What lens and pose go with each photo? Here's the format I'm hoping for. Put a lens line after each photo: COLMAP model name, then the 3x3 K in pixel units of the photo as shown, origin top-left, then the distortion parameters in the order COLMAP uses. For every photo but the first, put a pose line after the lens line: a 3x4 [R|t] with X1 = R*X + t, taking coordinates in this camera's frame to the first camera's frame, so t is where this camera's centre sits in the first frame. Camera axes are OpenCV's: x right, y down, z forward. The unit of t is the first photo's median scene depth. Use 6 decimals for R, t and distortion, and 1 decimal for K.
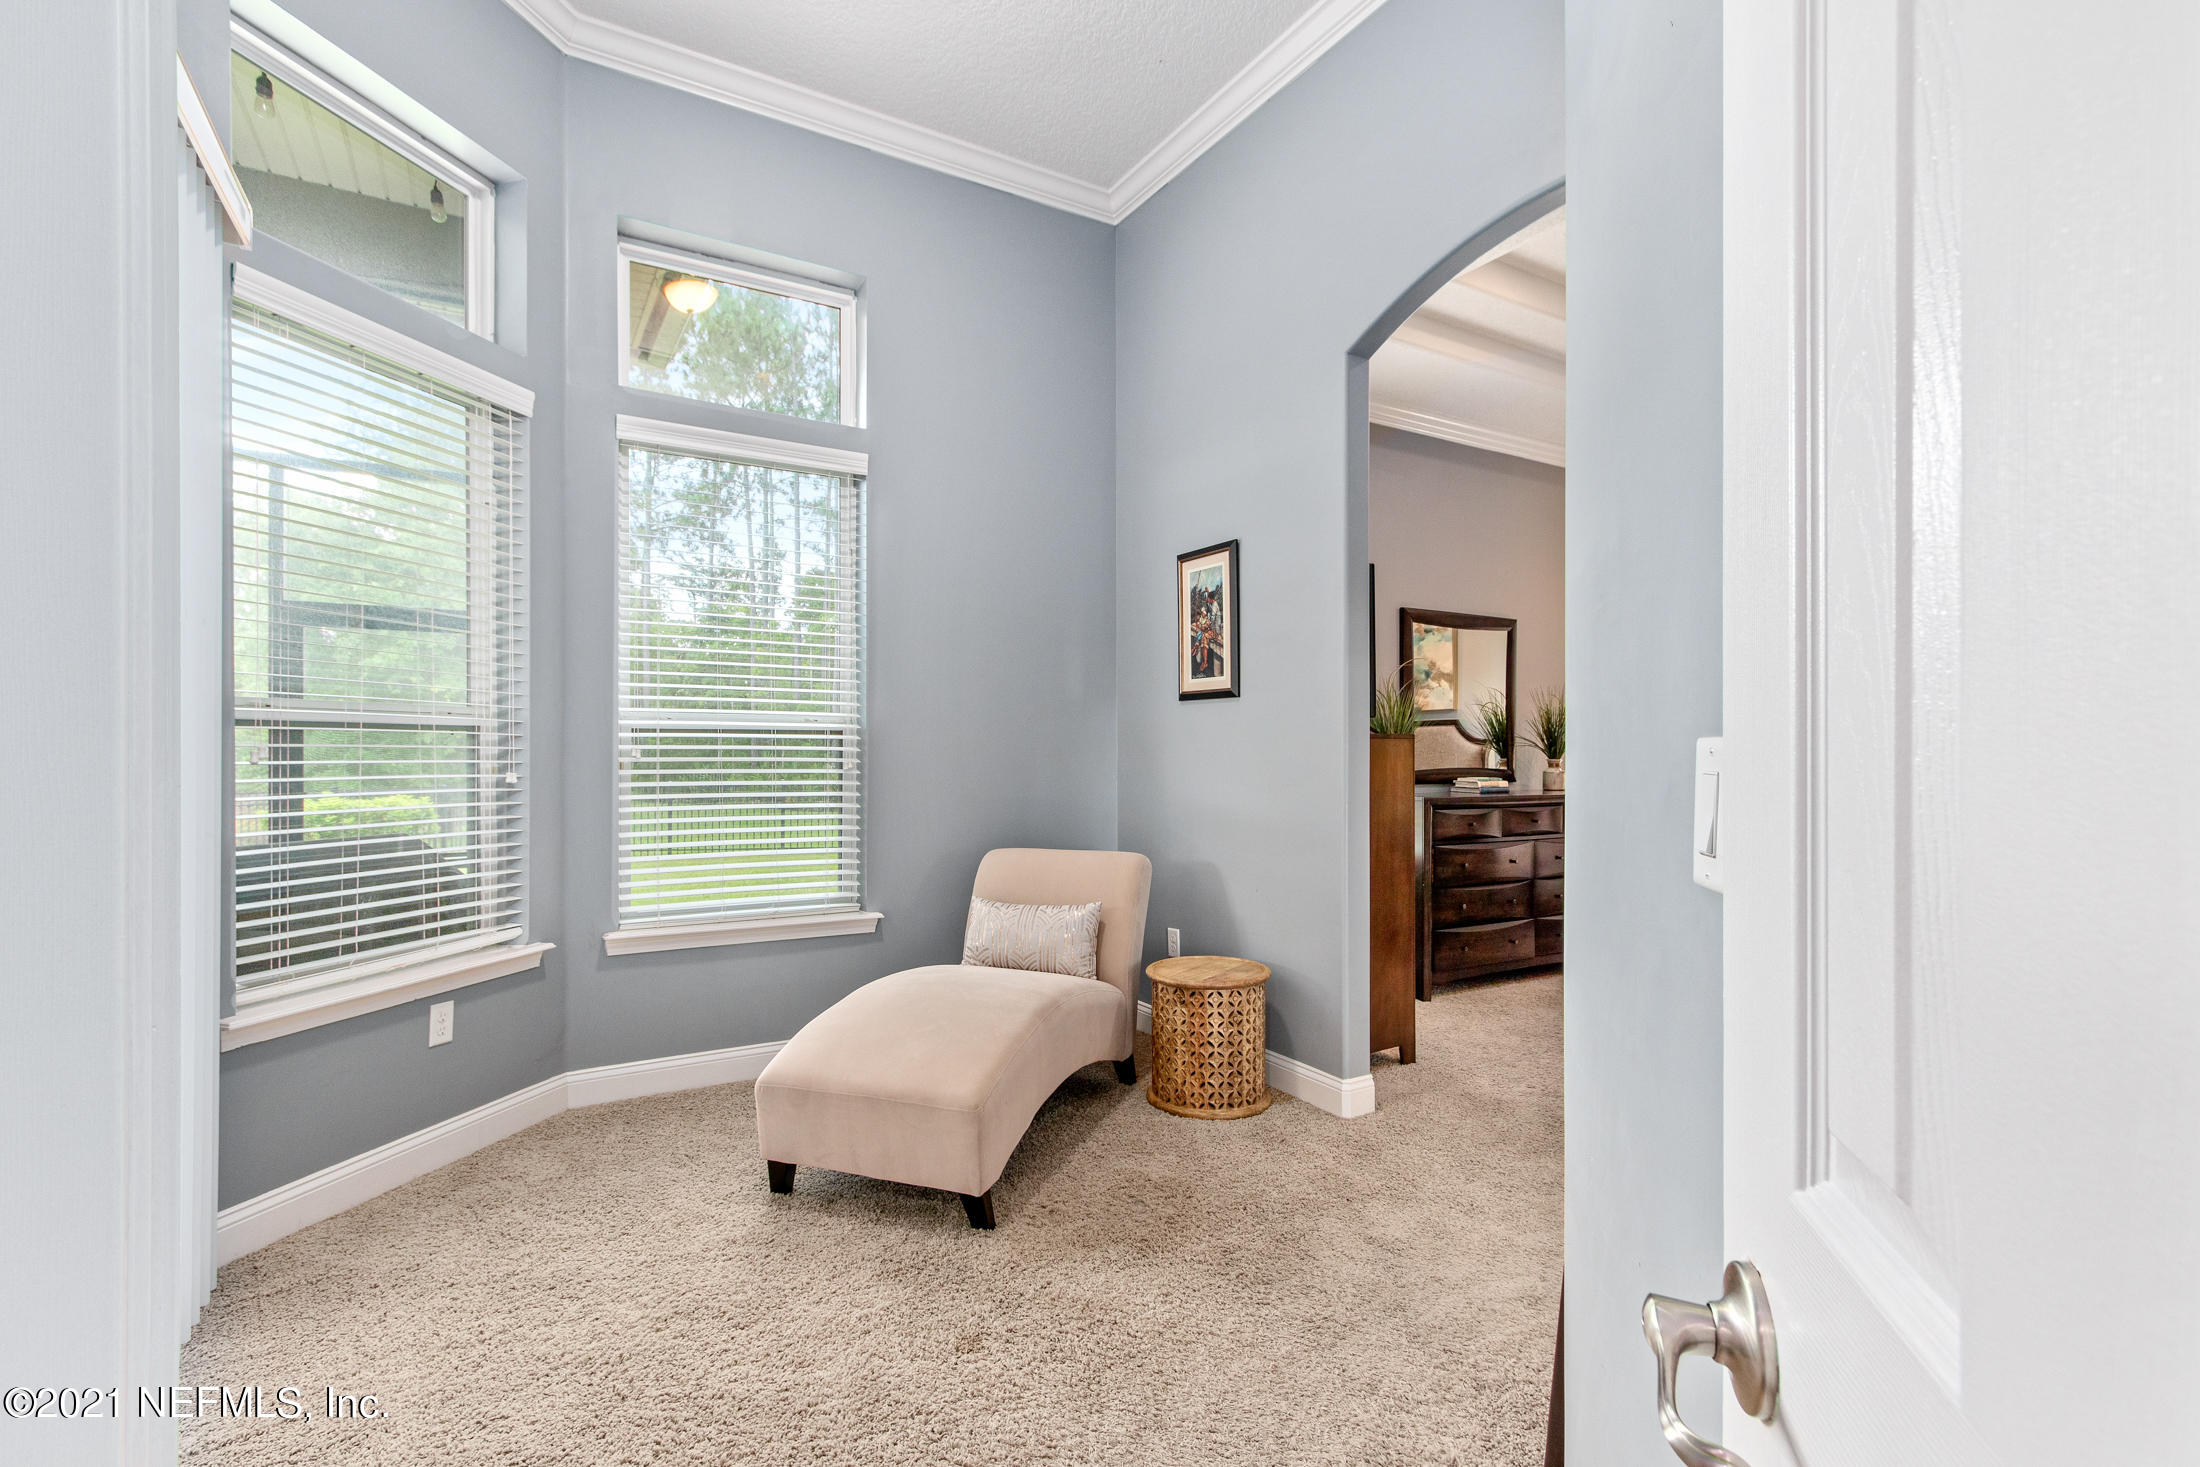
lens RADIAL K [[1089.1, 0, 1083.5], [0, 1089.1, 740.8], [0, 0, 1]] dist [0.000579, 0.000115]
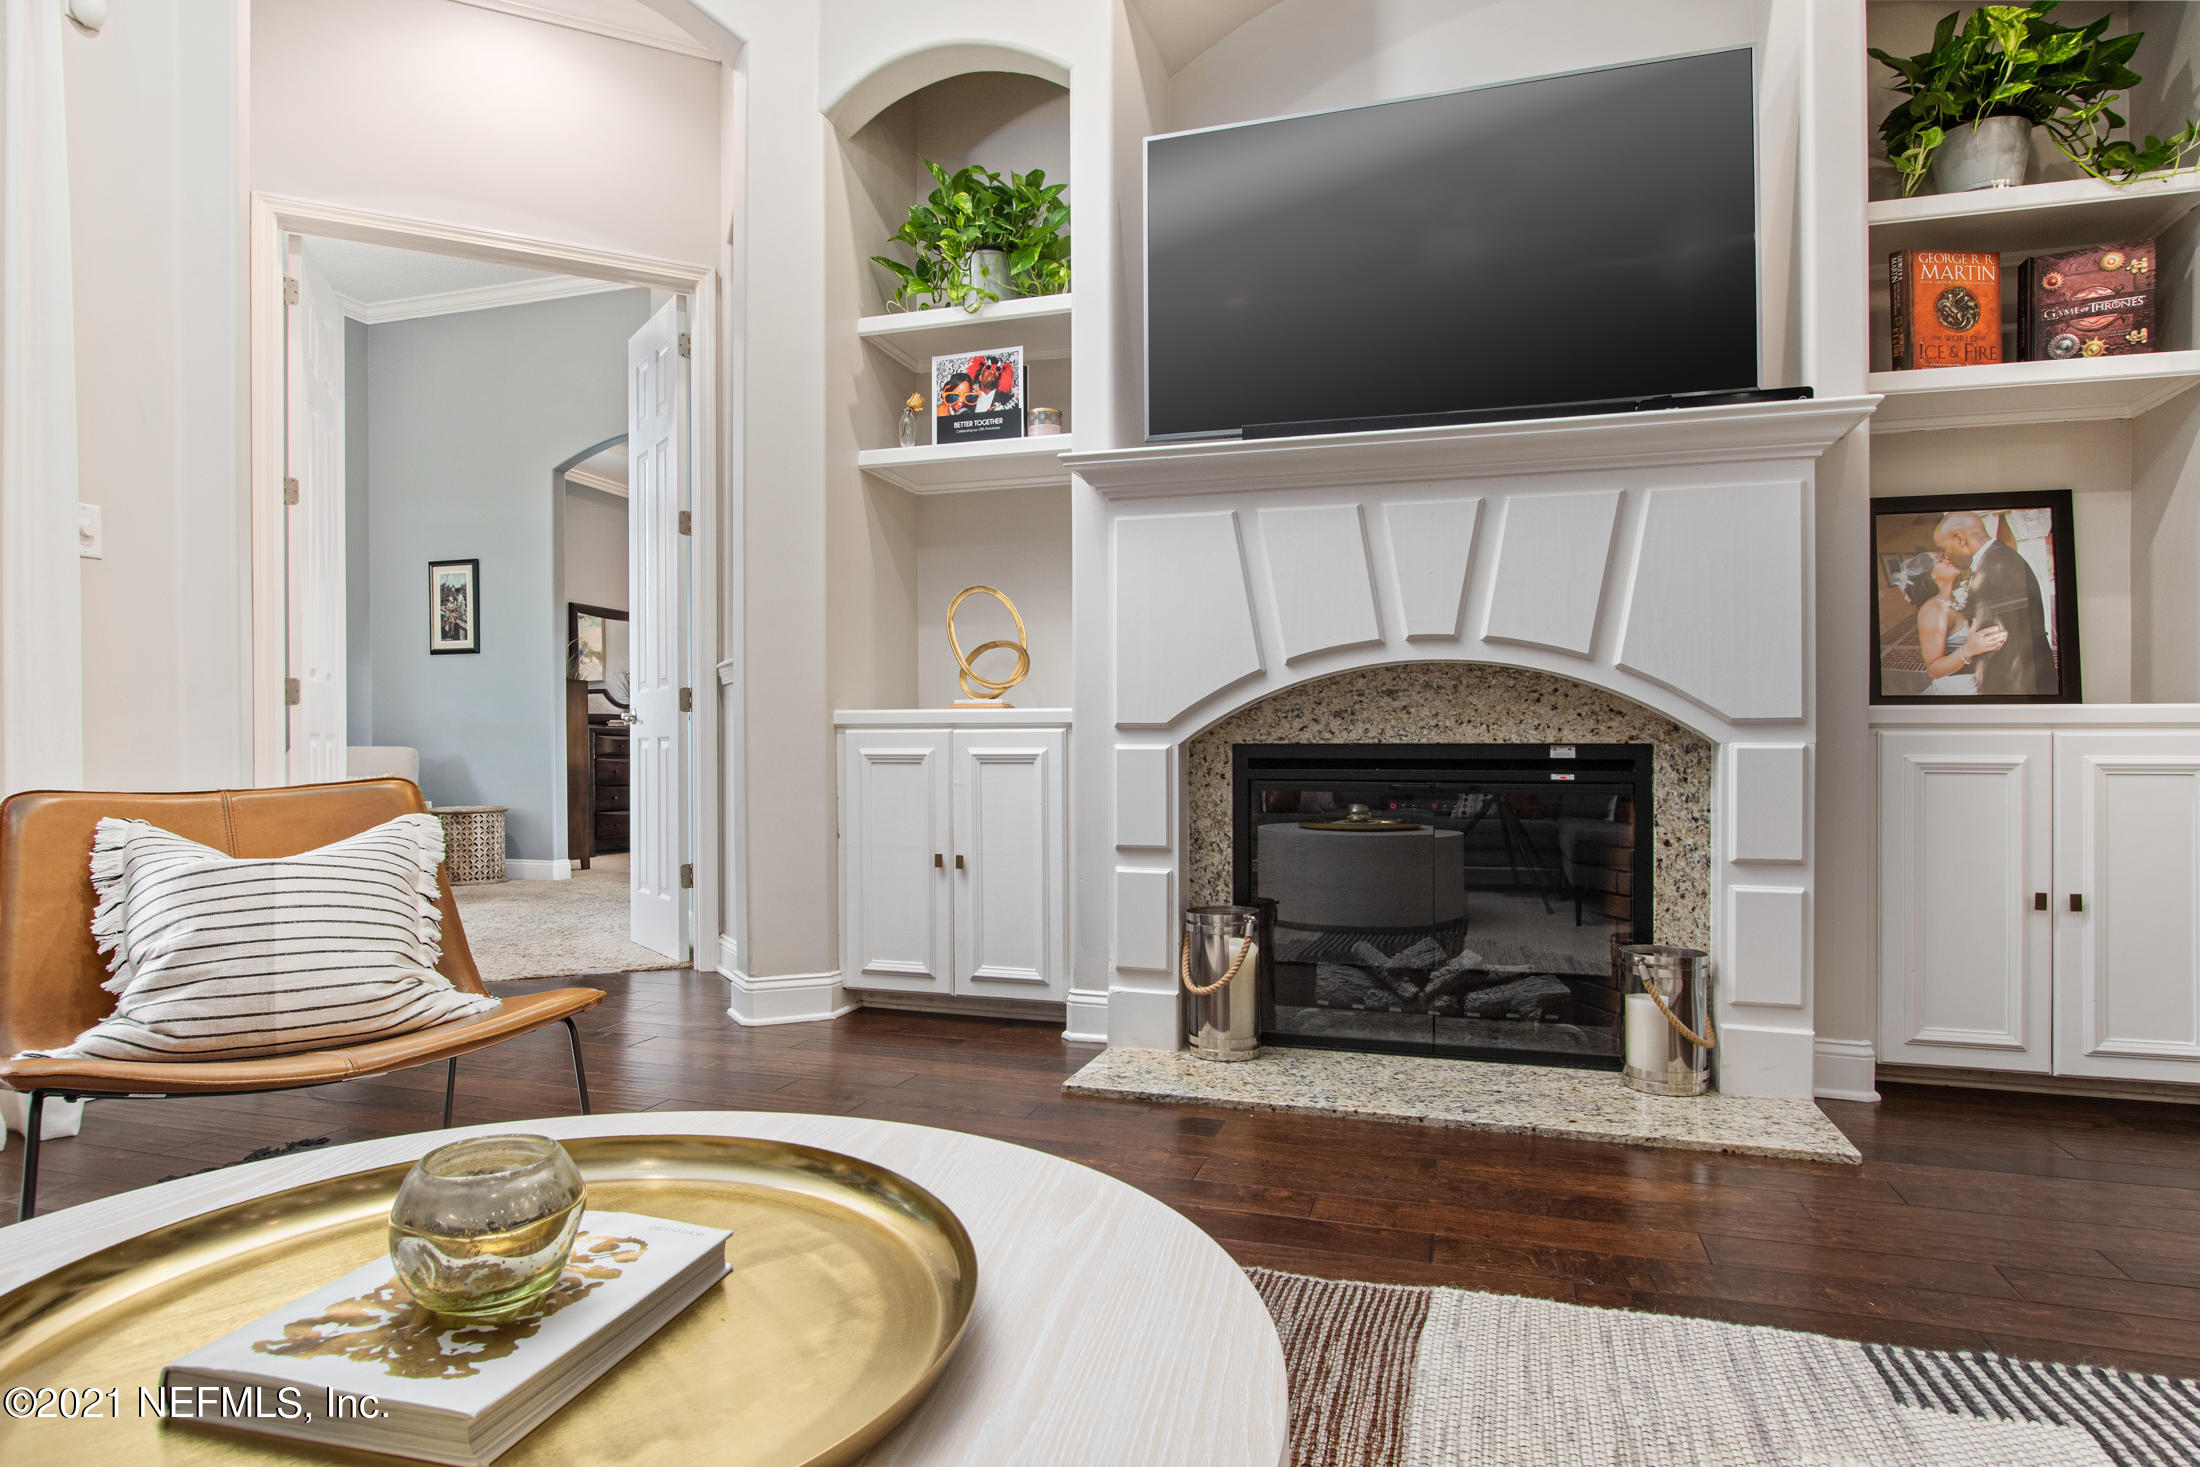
lens RADIAL K [[1245.6, 0, 1131.2], [0, 1245.6, 778.5], [0, 0, 1]] dist [-0.018510, 0.007162]
pose [[0.738907, -0.015218, 0.673635, -0.270144], [-0.003111, 0.999657, 0.025996, 0.066515], [-0.673800, -0.021305, 0.738607, -0.725120]]
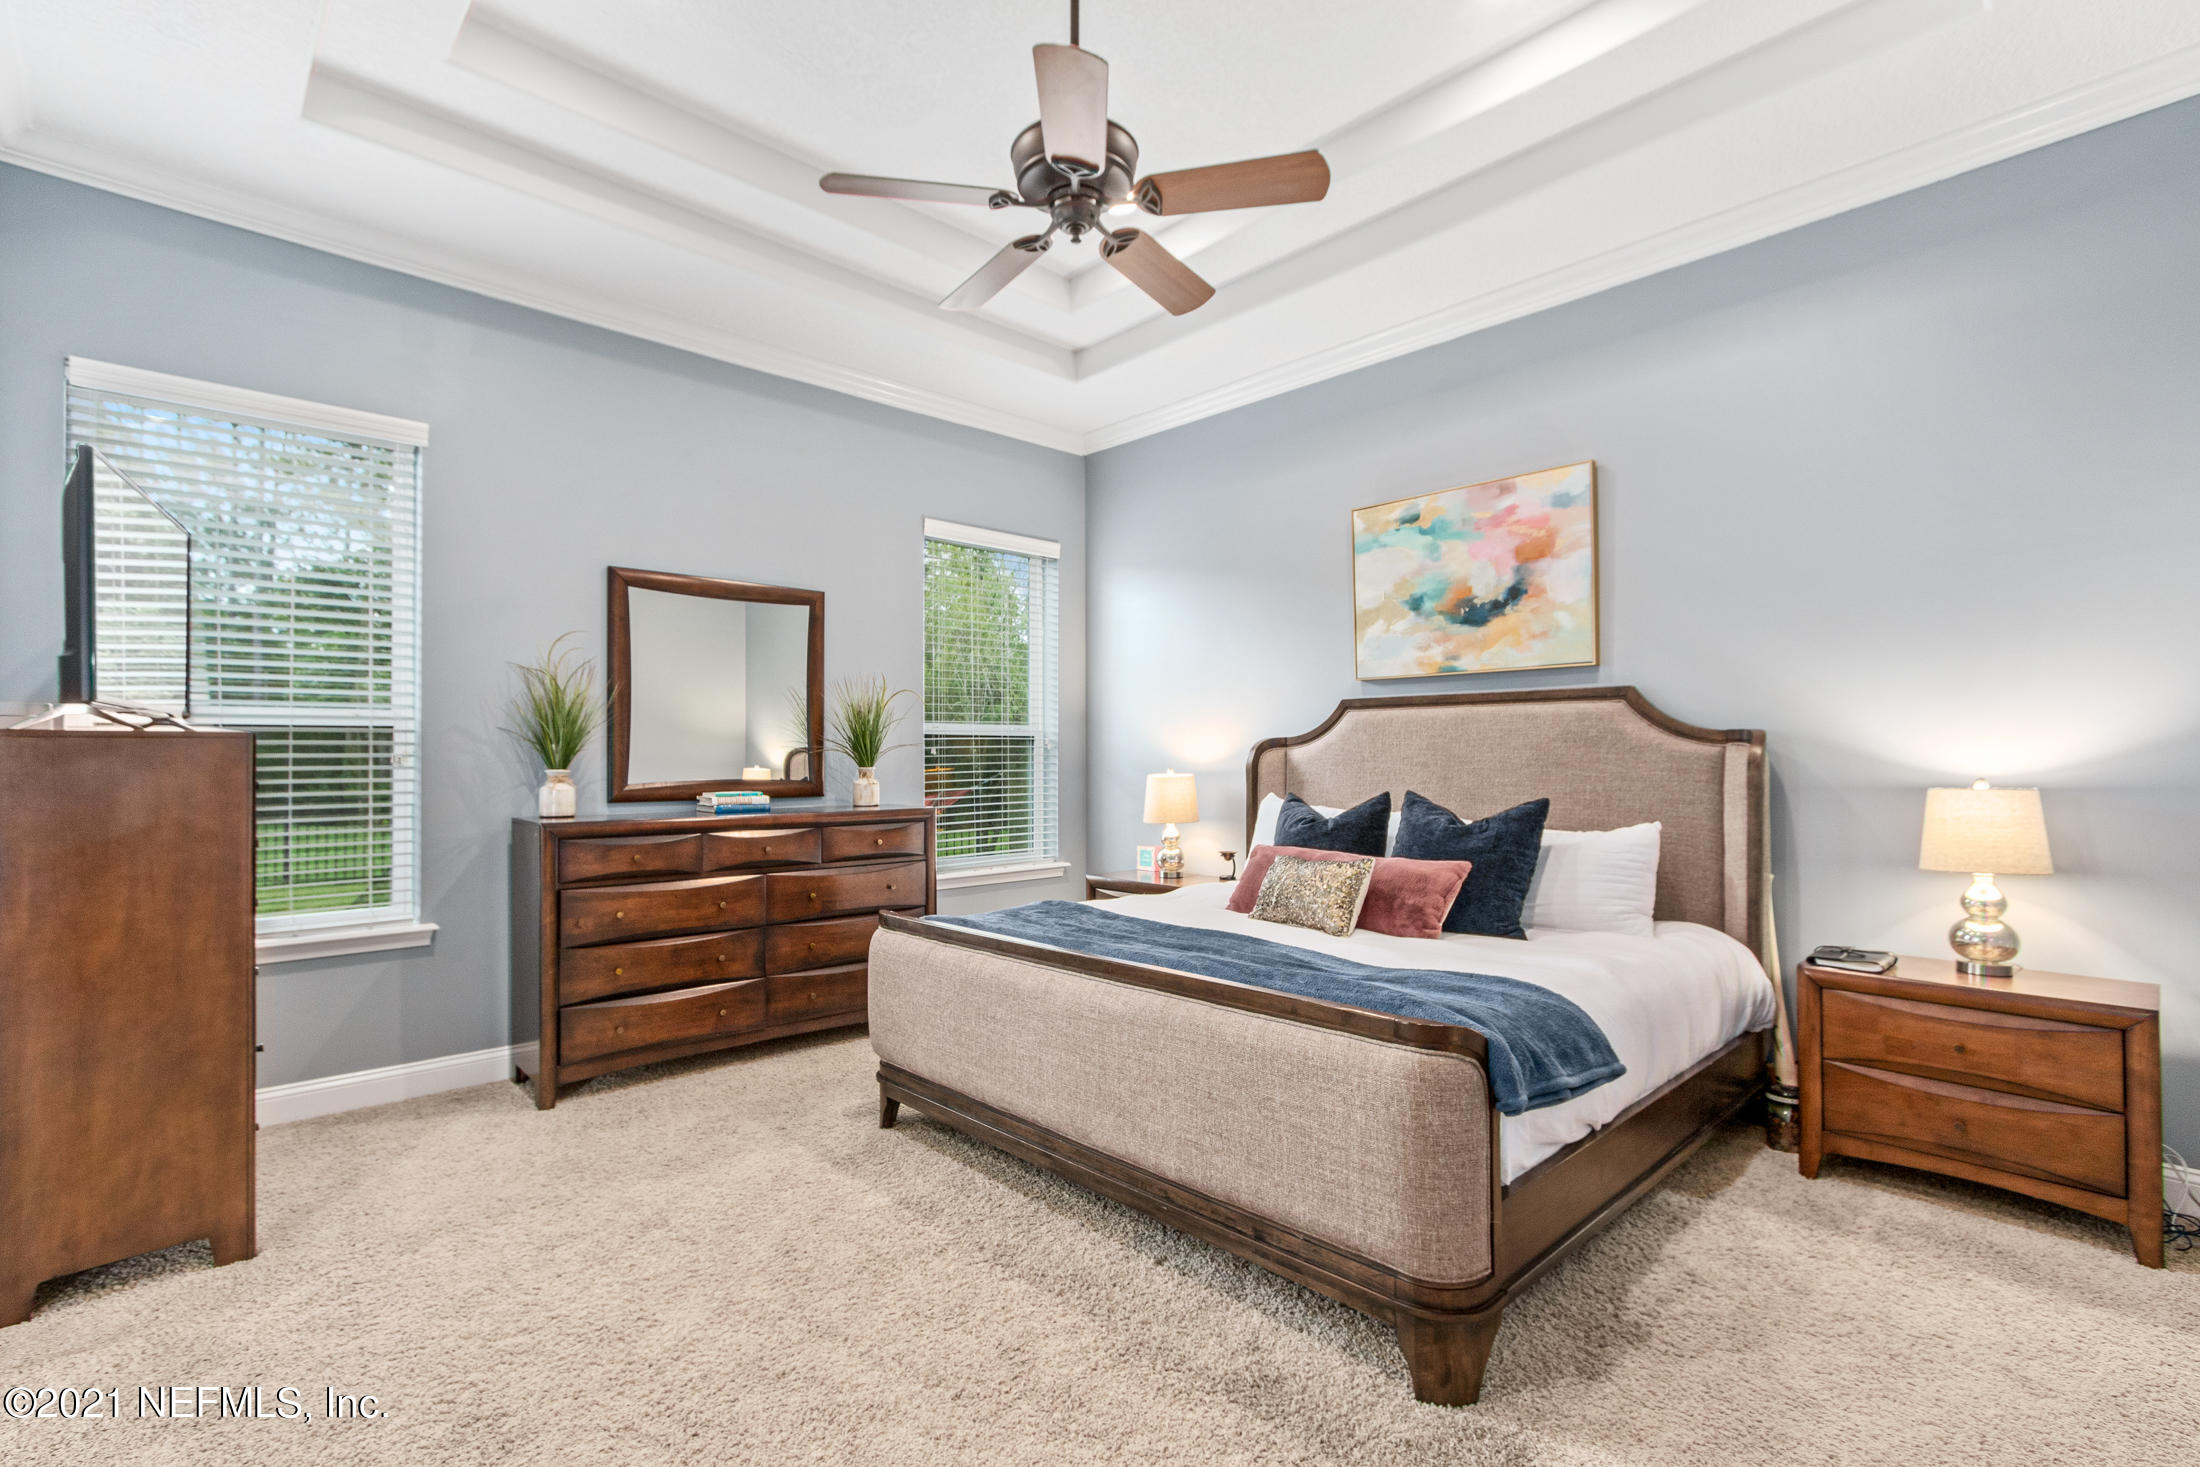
lens RADIAL K [[1032.0, 0, 1083.1], [0, 1032.0, 751.0], [0, 0, 1]] dist [0.004022, 0.001268]
pose [[0.987100, -0.004547, 0.160039, 0.489489], [0.004563, 0.999990, 0.000265, 0.005423], [-0.160038, 0.000469, 0.987111, 0.239582]]
